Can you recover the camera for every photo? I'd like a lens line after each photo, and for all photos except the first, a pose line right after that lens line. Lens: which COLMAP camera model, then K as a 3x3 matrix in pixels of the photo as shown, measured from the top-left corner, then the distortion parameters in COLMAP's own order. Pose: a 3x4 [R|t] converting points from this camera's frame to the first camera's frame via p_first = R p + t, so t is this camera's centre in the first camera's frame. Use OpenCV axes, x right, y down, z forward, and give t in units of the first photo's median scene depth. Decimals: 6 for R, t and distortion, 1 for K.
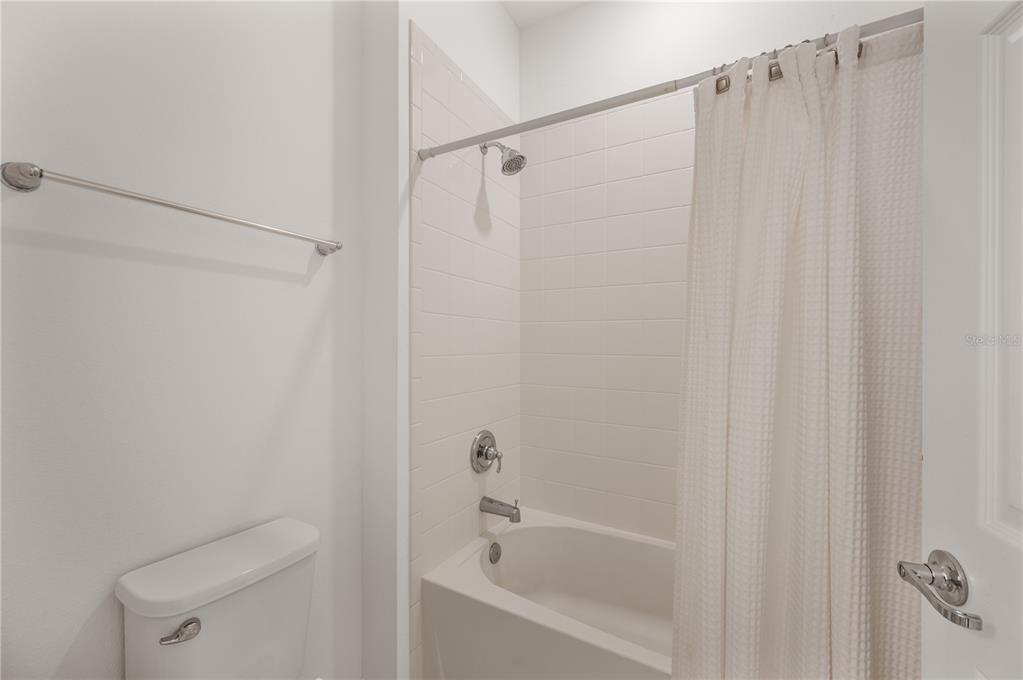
lens RADIAL K [[409.3, 0, 513.0], [0, 409.3, 339.2], [0, 0, 1]] dist [-0.002413, 0.001005]
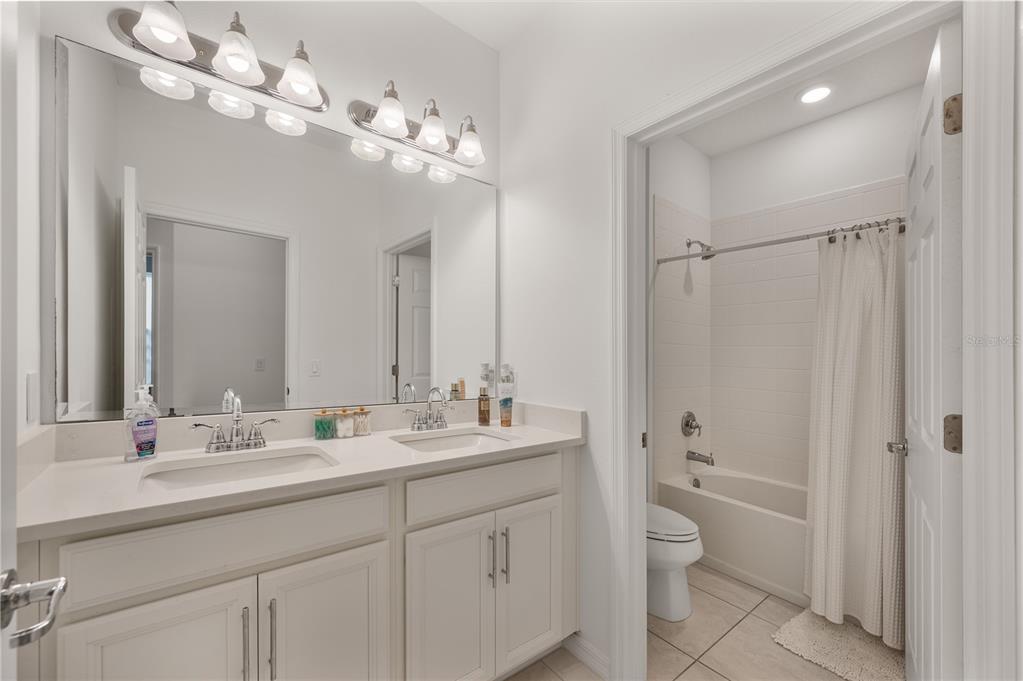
lens RADIAL K [[408.3, 0, 508.6], [0, 408.3, 348.3], [0, 0, 1]] dist [0.000489, -0.000250]
pose [[0.927696, 0.003223, -0.373323, -0.137133], [-0.007080, 0.999935, -0.008961, -0.018752], [0.373270, 0.010957, 0.927658, -0.872382]]
